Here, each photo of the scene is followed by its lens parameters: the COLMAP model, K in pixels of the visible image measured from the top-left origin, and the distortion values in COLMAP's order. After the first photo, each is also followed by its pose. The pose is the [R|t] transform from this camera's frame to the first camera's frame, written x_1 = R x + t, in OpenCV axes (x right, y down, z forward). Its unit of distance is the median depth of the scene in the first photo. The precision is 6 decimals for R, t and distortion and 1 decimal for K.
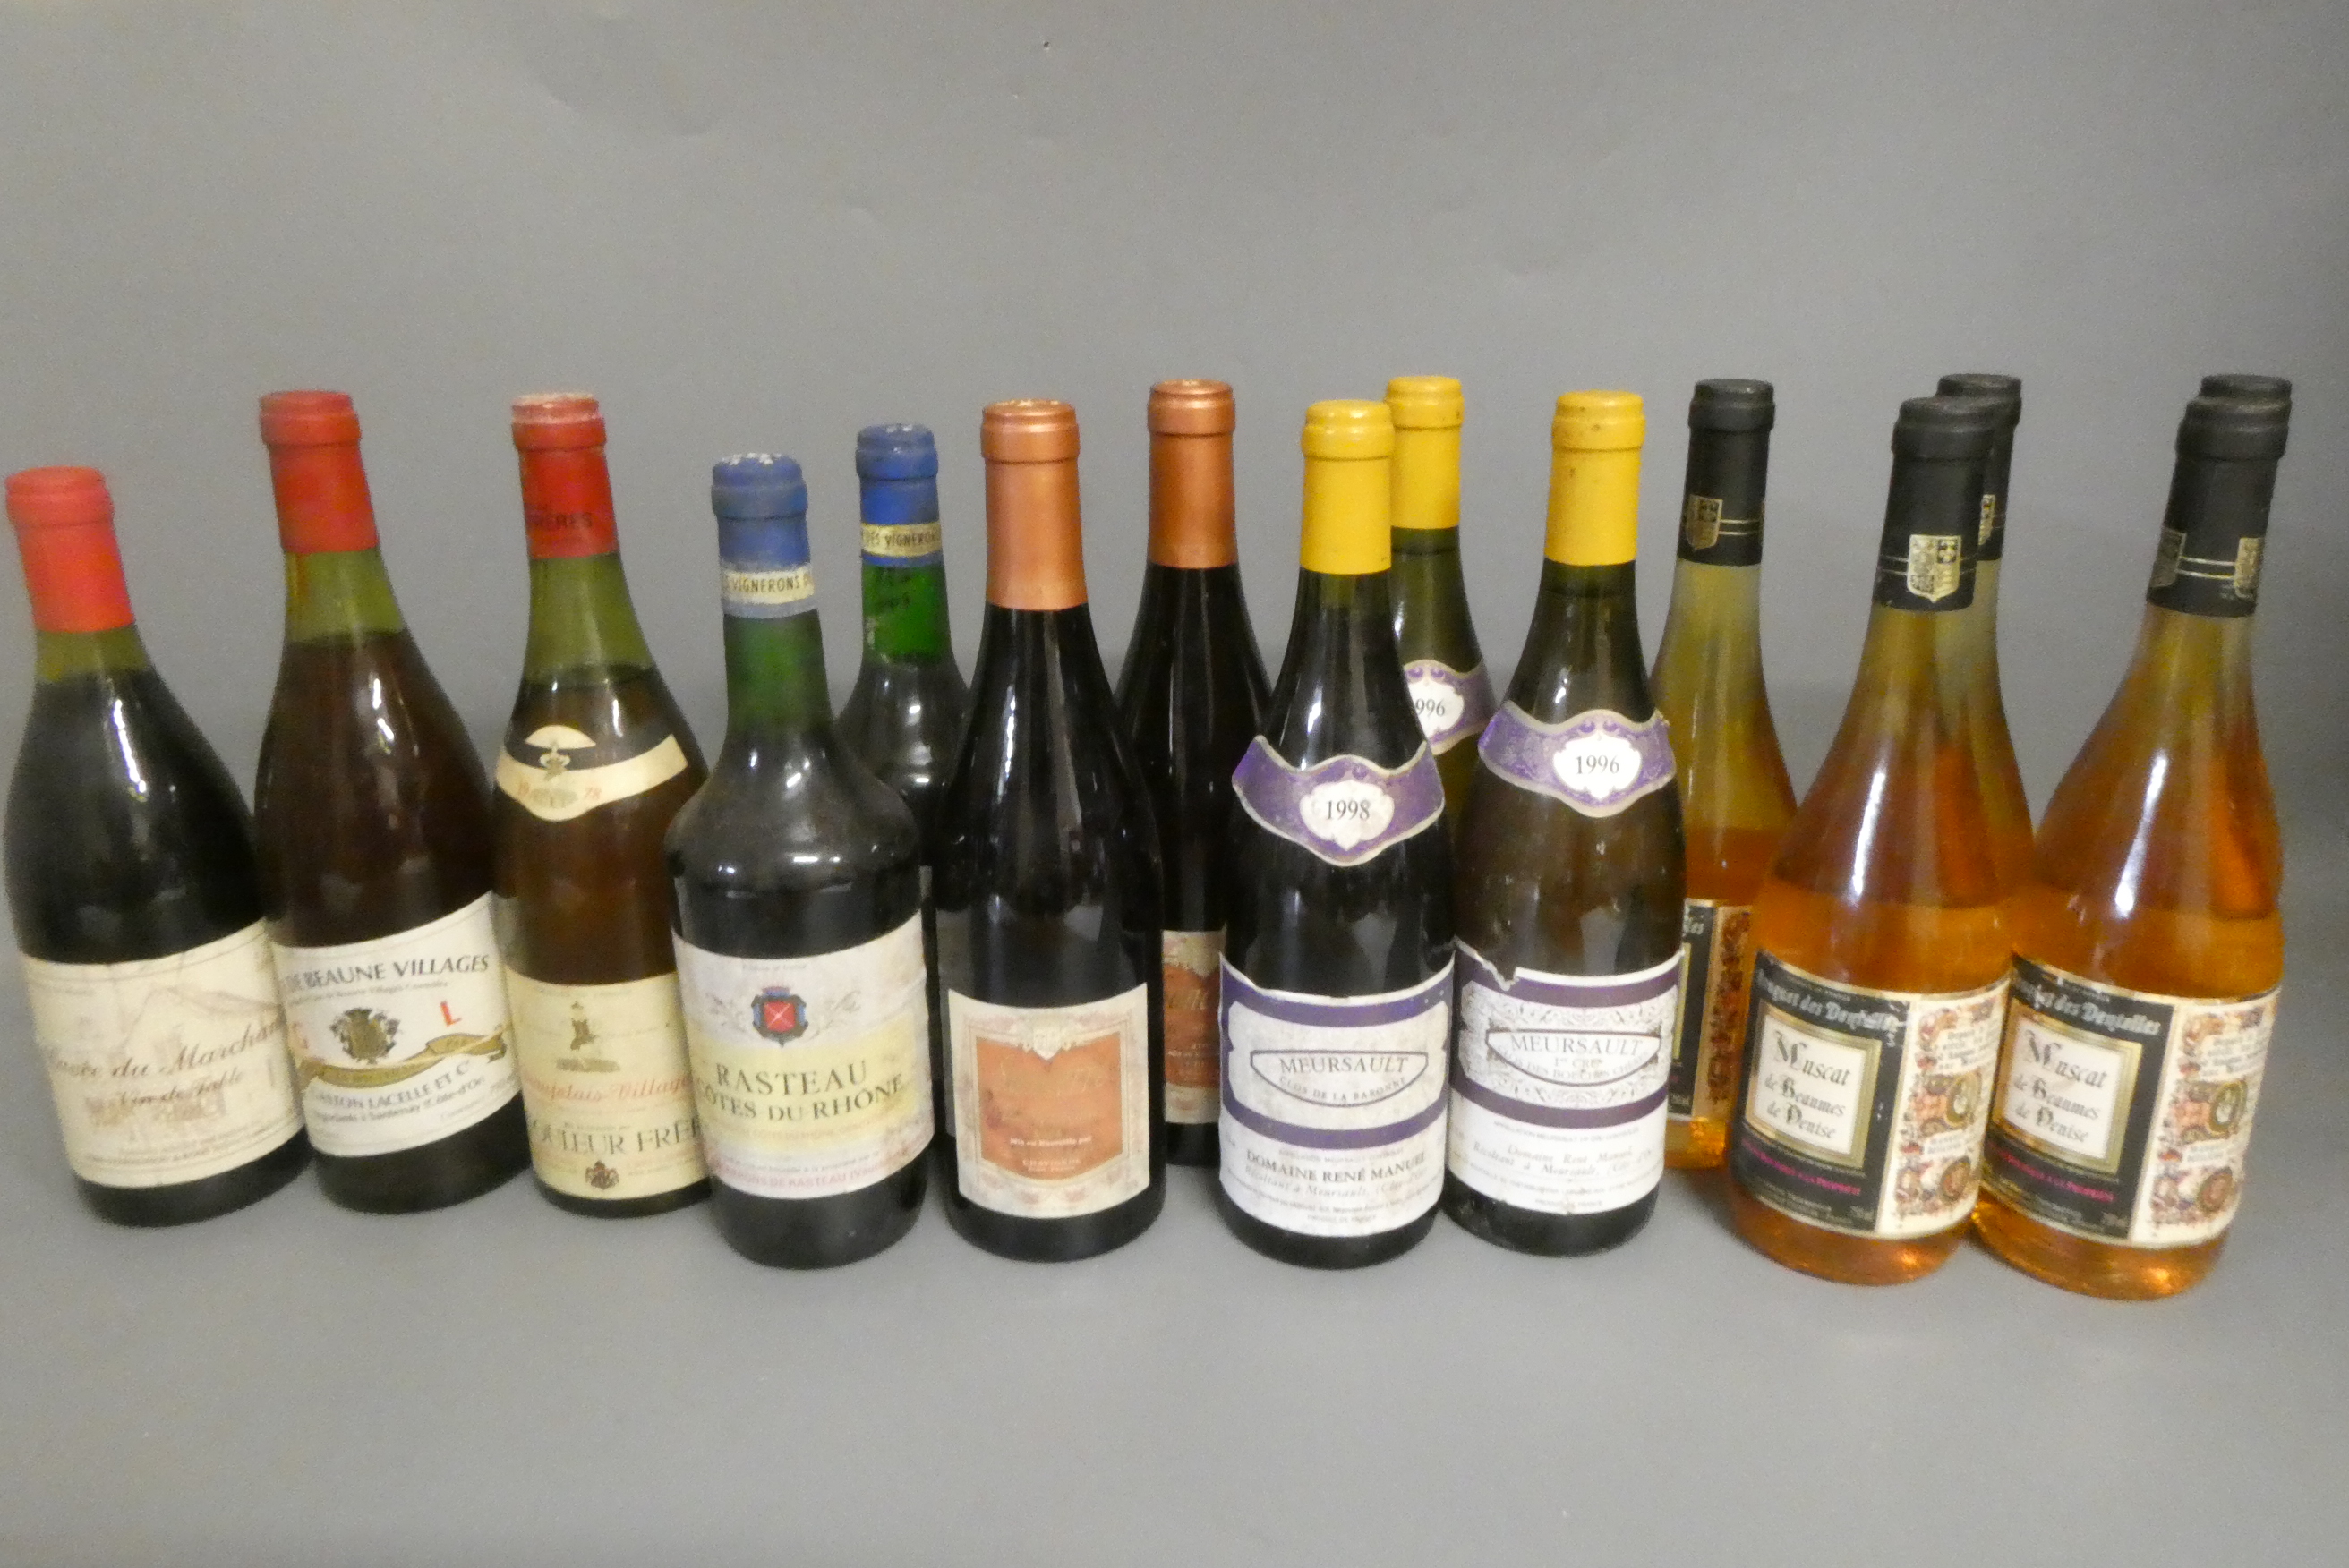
lens RADIAL K [[1624.8, 0, 1172.3], [0, 1624.8, 786.6], [0, 0, 1]] dist [0.003710, -0.000672]
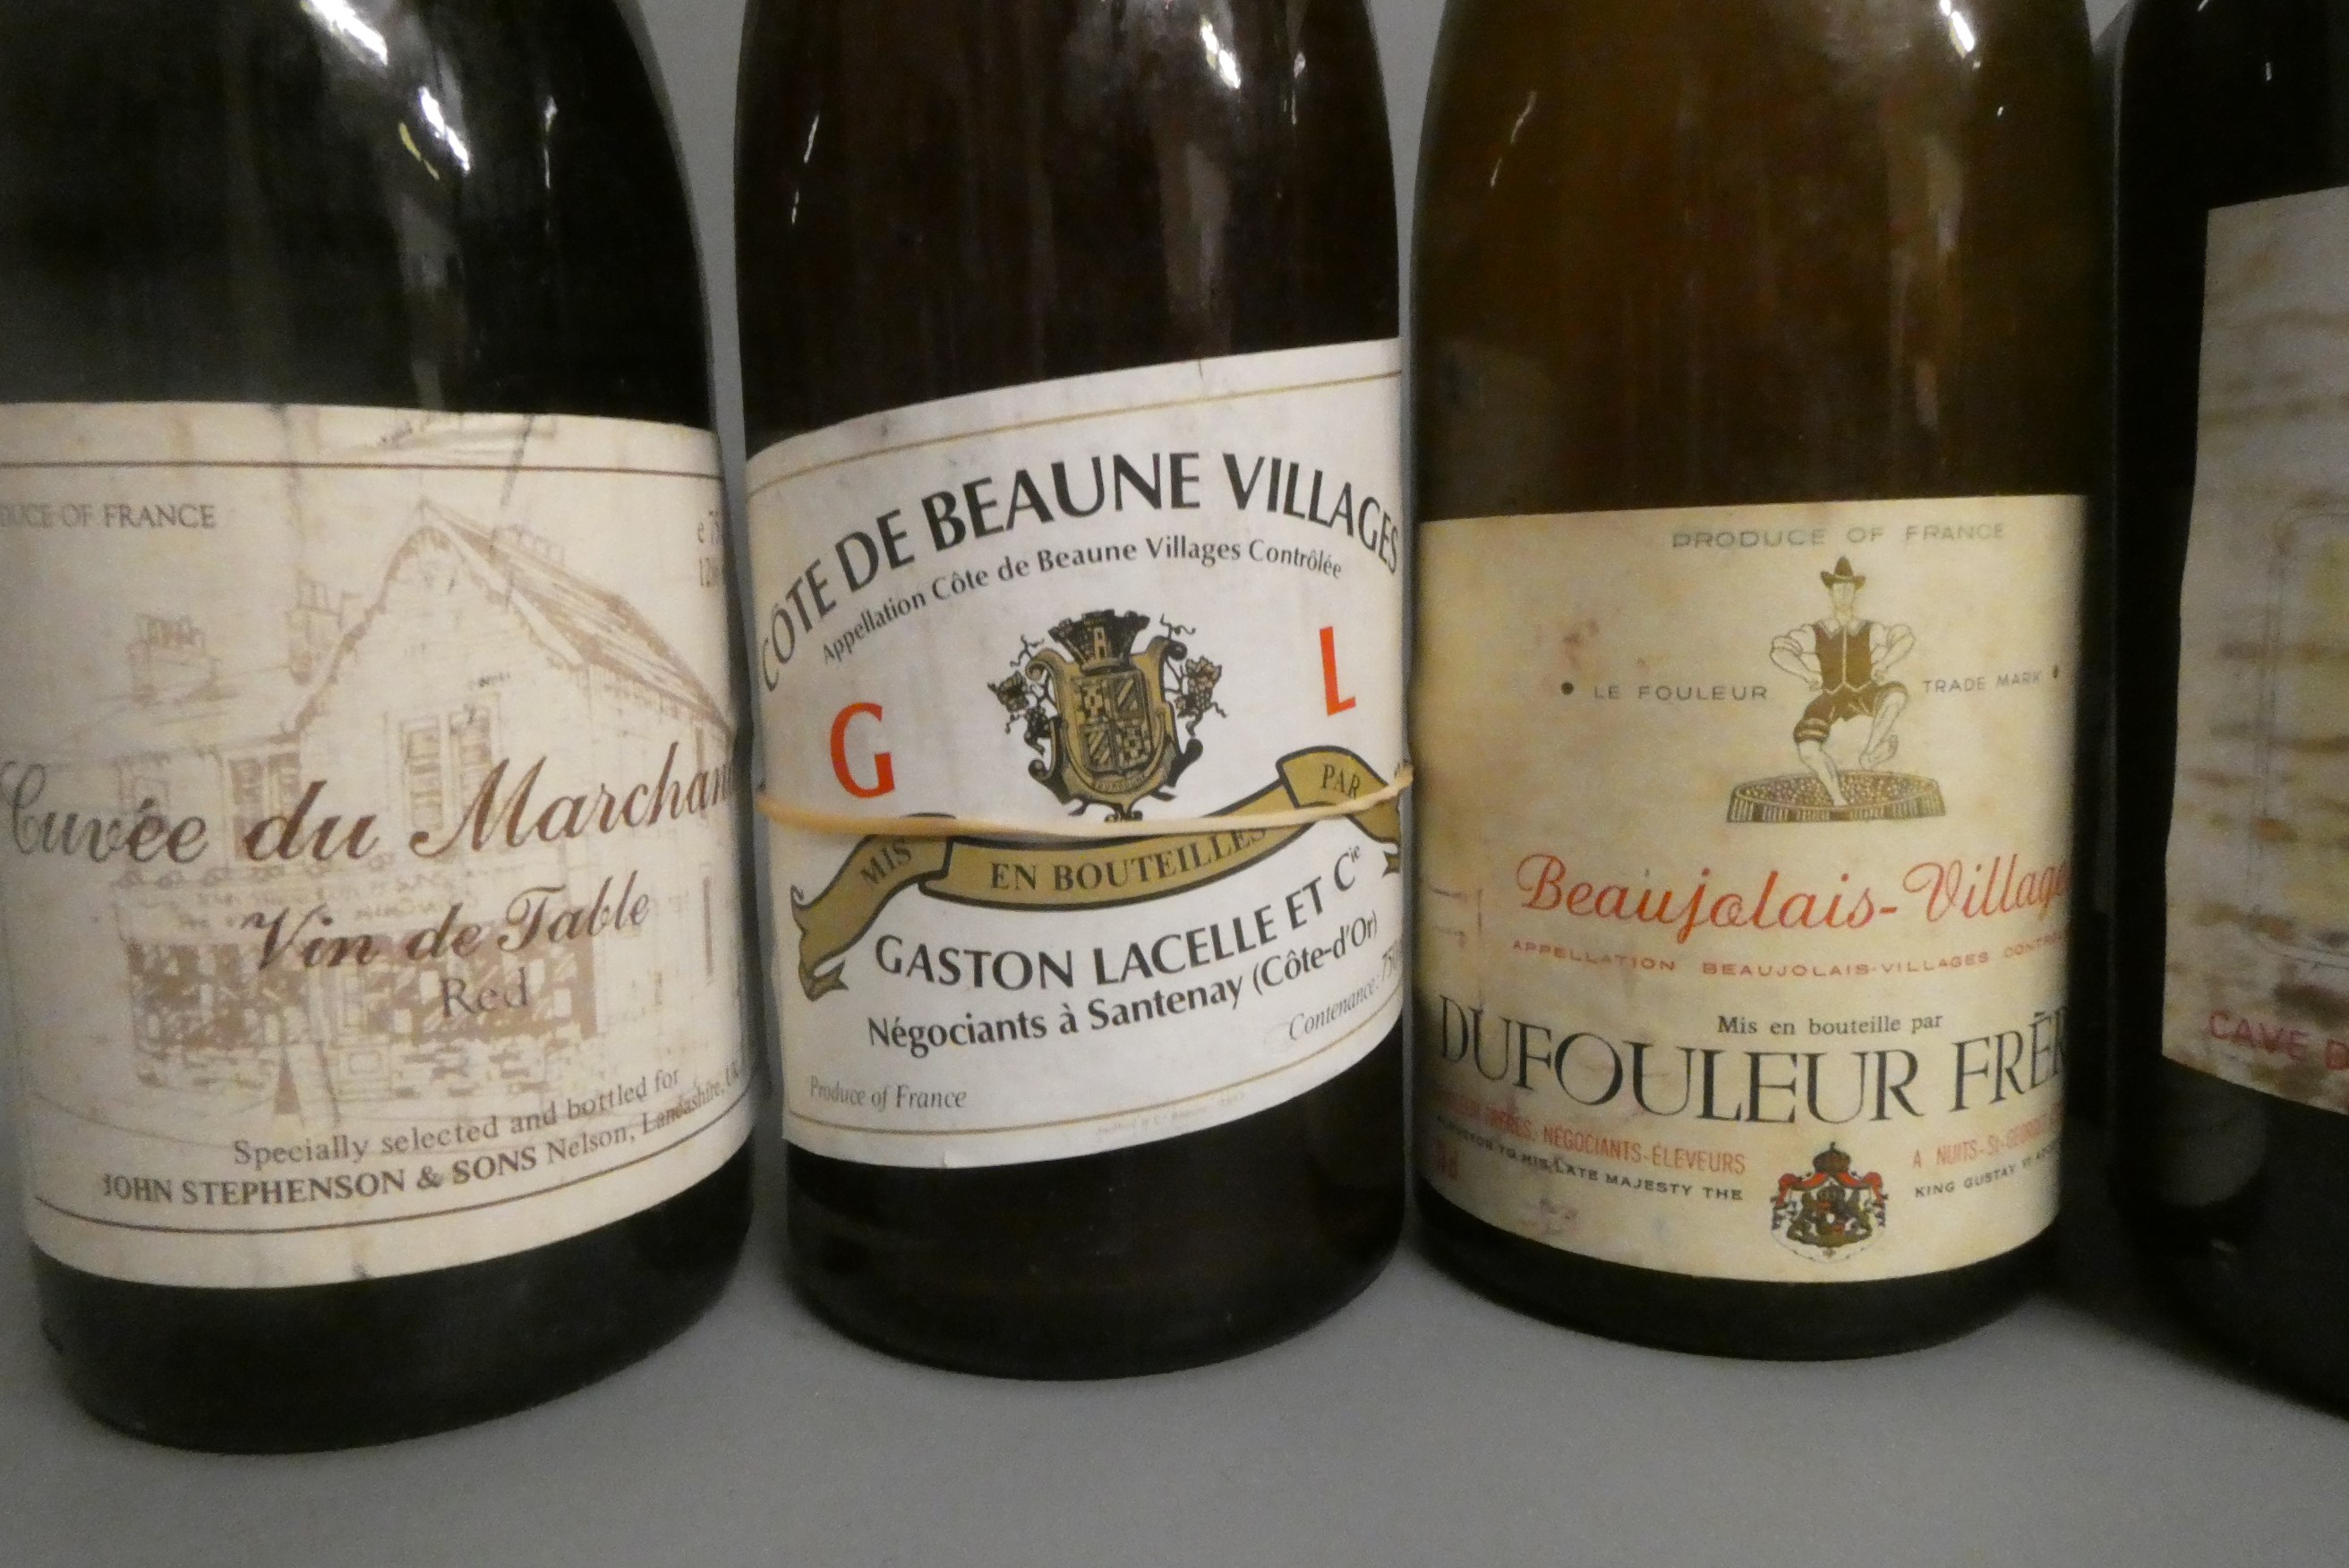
lens RADIAL K [[1624.8, 0, 1171.6], [0, 1624.8, 784.7], [0, 0, 1]] dist [0.003710, -0.000672]
pose [[0.998458, -0.030221, 0.046556, -0.502374], [0.038767, 0.979982, -0.195273, 0.225181], [-0.039722, 0.196777, 0.979643, 0.715228]]
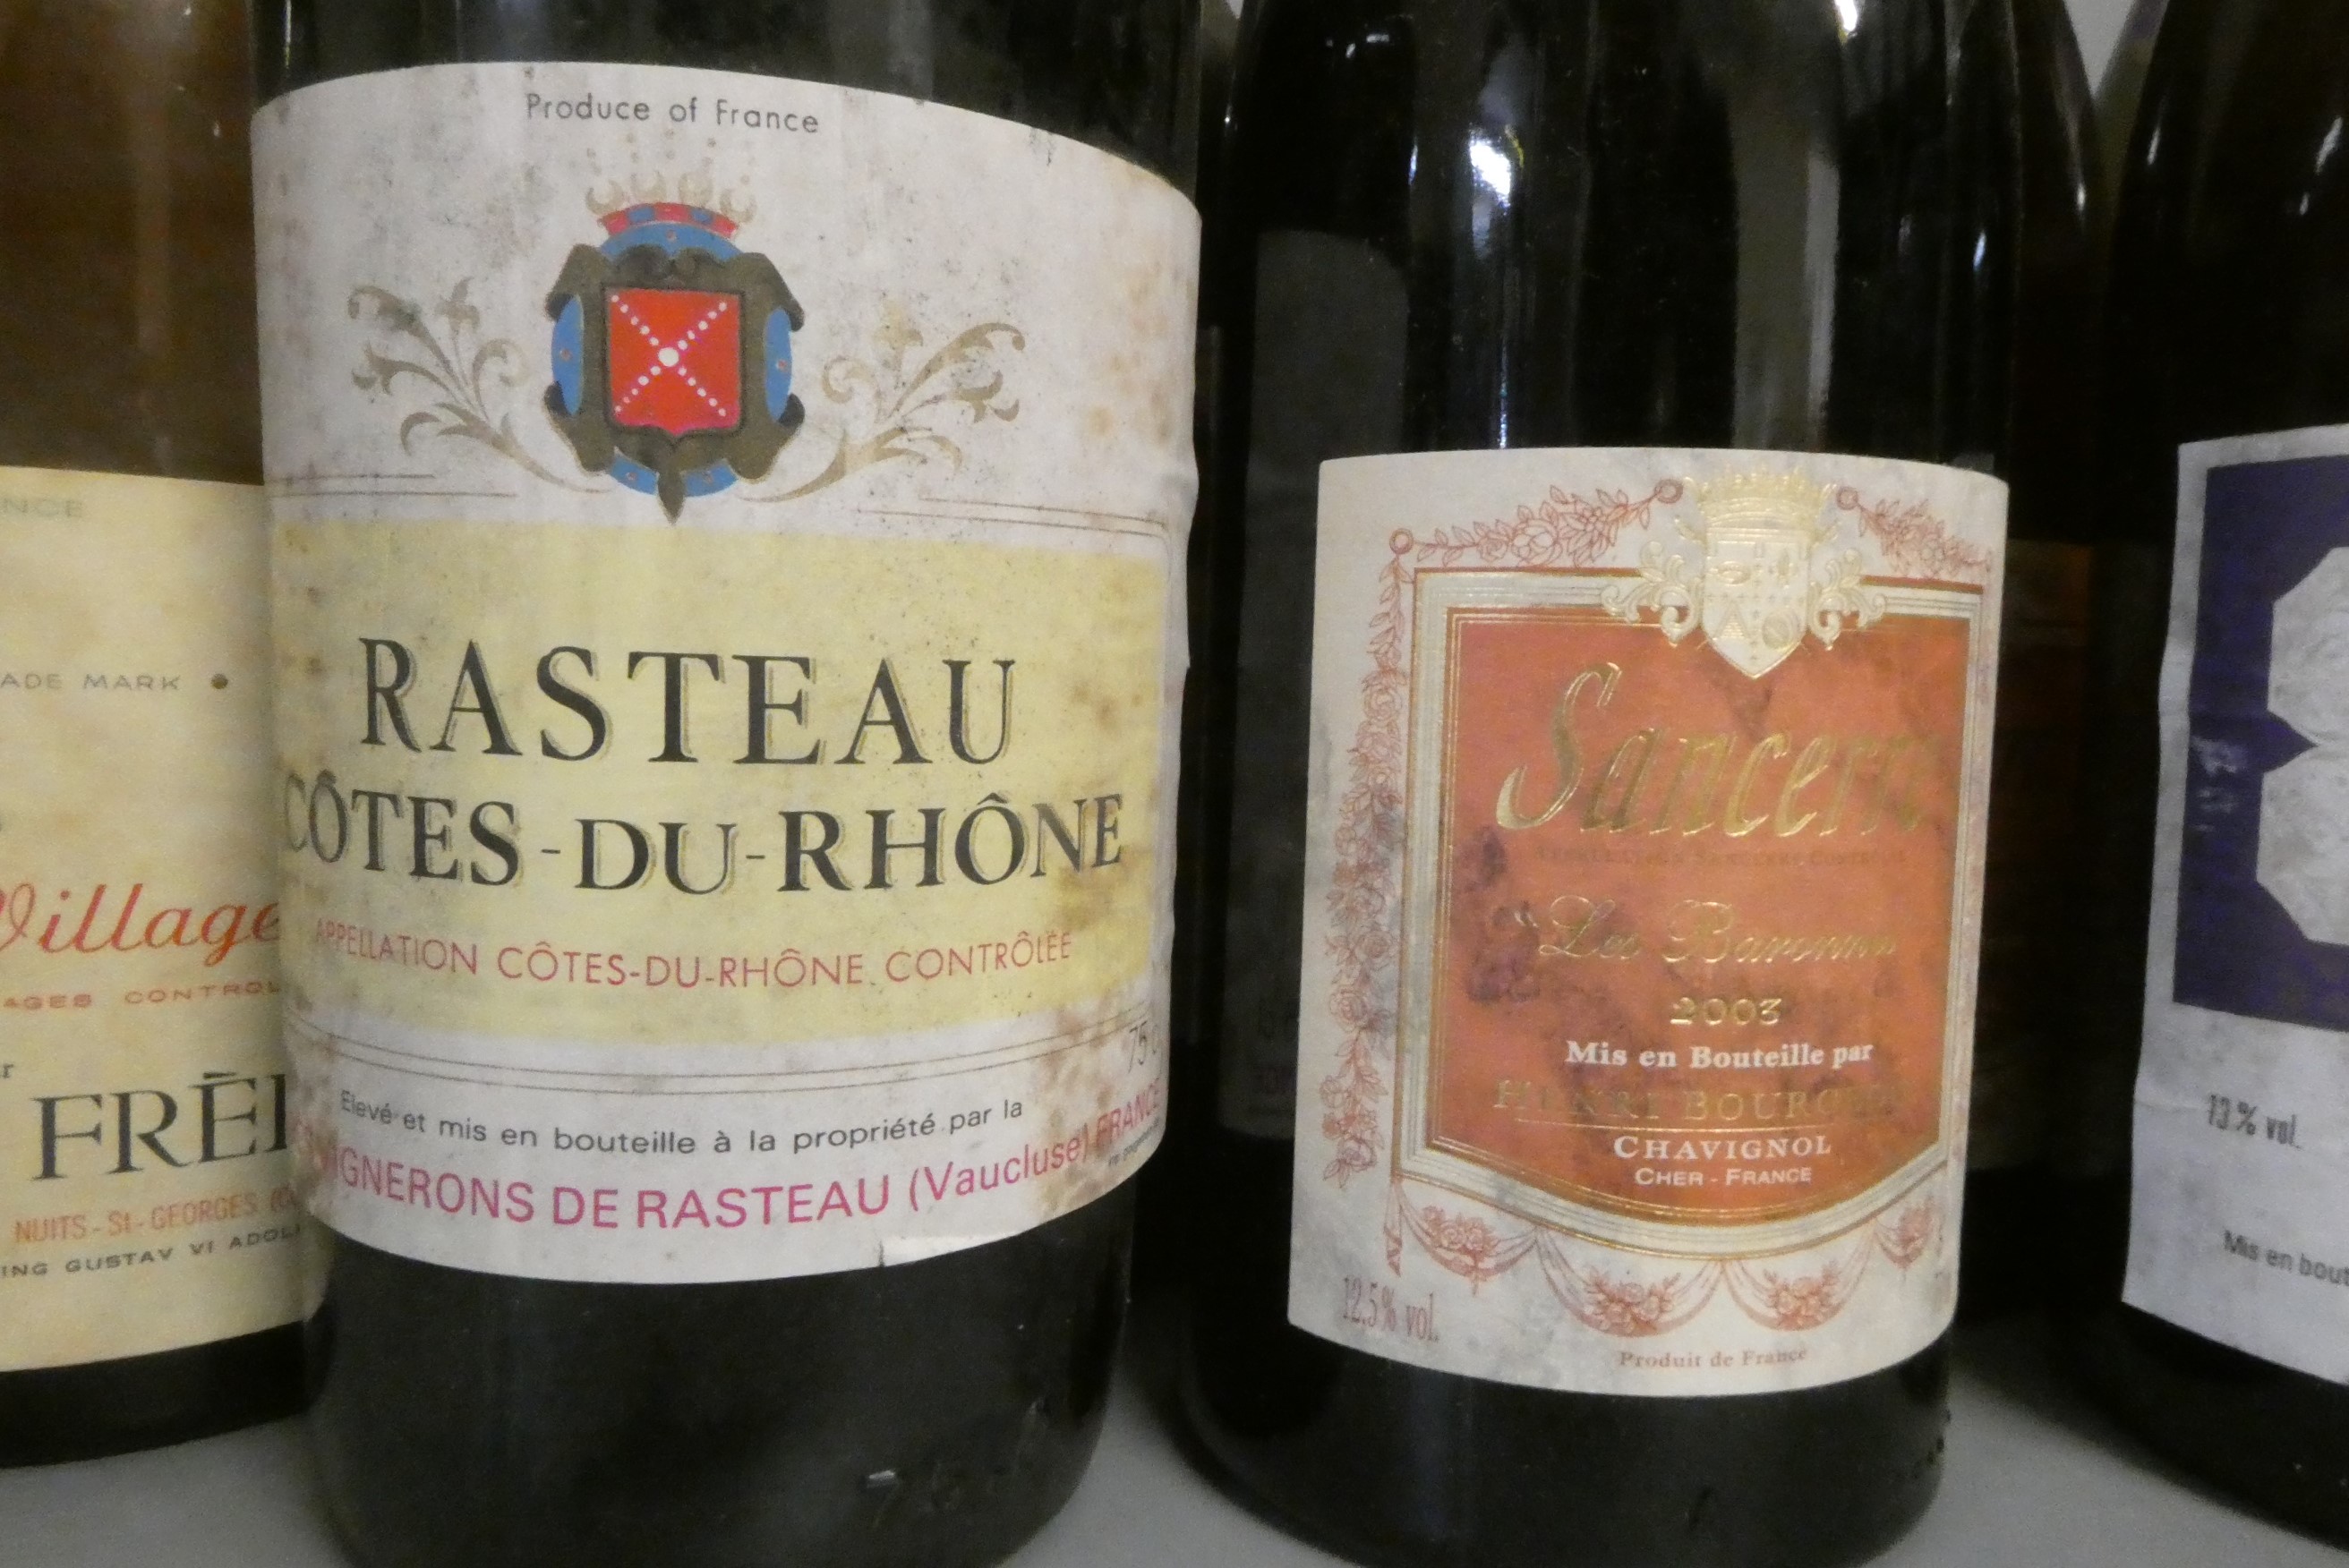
lens RADIAL K [[1624.8, 0, 1185.6], [0, 1624.8, 780.9], [0, 0, 1]] dist [0.003710, -0.000672]
pose [[0.994891, 0.030778, 0.096153, -0.180872], [-0.004776, 0.965680, -0.259691, 0.240124], [-0.100846, 0.257905, 0.960893, 0.748651]]
